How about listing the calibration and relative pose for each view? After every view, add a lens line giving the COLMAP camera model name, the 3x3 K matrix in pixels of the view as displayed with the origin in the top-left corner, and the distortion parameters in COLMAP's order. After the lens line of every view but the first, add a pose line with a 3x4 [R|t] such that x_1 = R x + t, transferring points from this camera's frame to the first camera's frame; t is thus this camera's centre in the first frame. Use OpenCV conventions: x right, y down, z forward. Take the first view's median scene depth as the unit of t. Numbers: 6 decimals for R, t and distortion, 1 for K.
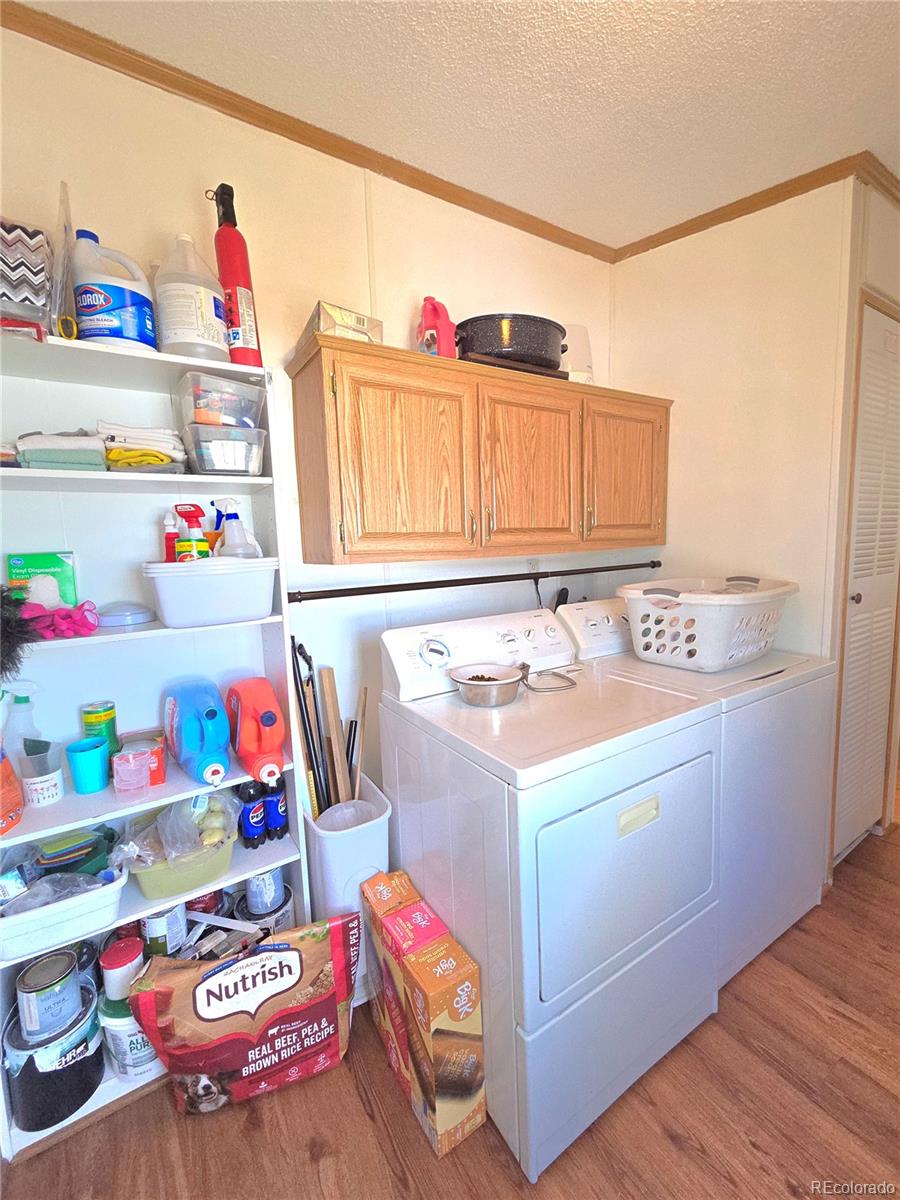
lens RADIAL K [[492.0, 0, 445.7], [0, 492.0, 597.9], [0, 0, 1]] dist [0.002674, -0.000734]
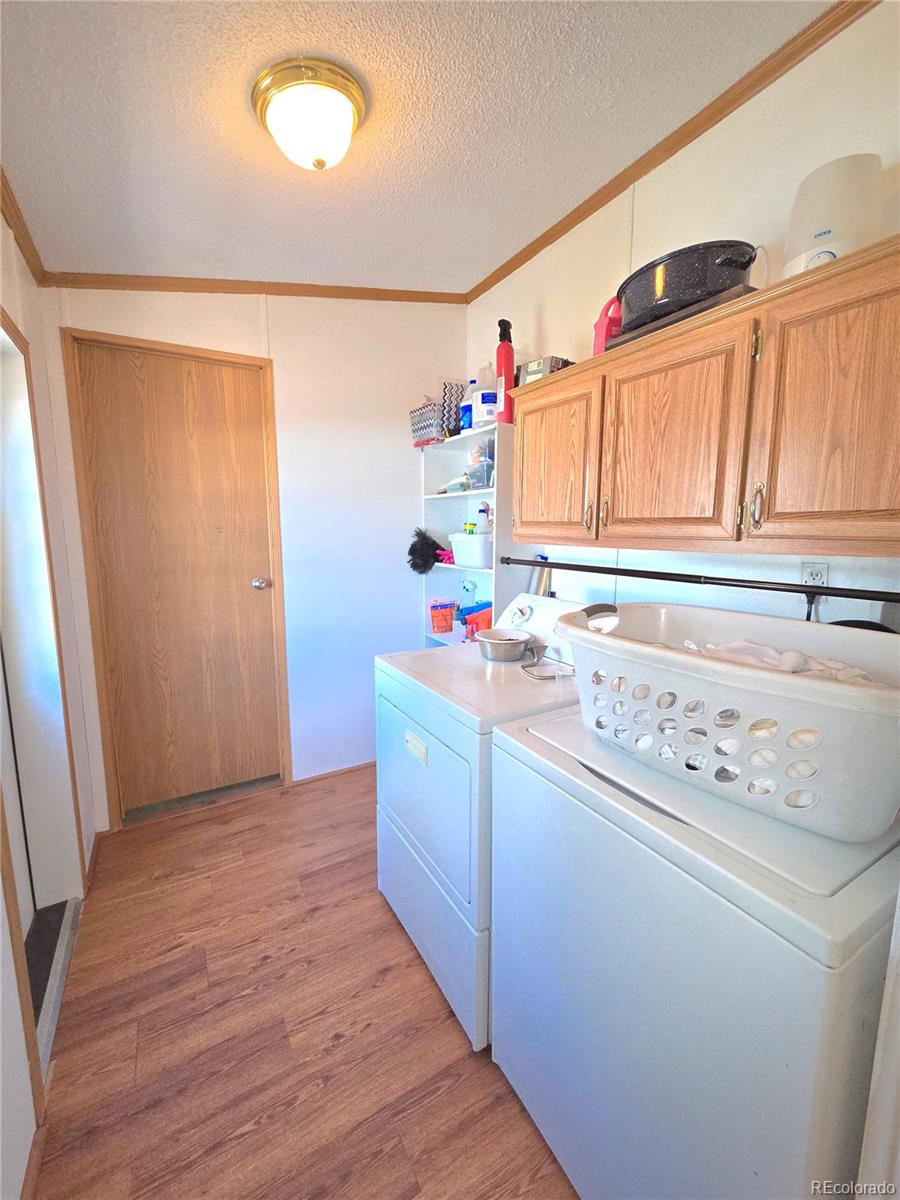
lens RADIAL K [[492.0, 0, 452.7], [0, 492.0, 597.7], [0, 0, 1]] dist [0.002674, -0.000734]
pose [[-0.036704, 0.178182, -0.983313, 1.114888], [-0.110134, 0.977261, 0.181197, -0.133482], [0.993239, 0.114947, -0.016245, 0.747384]]
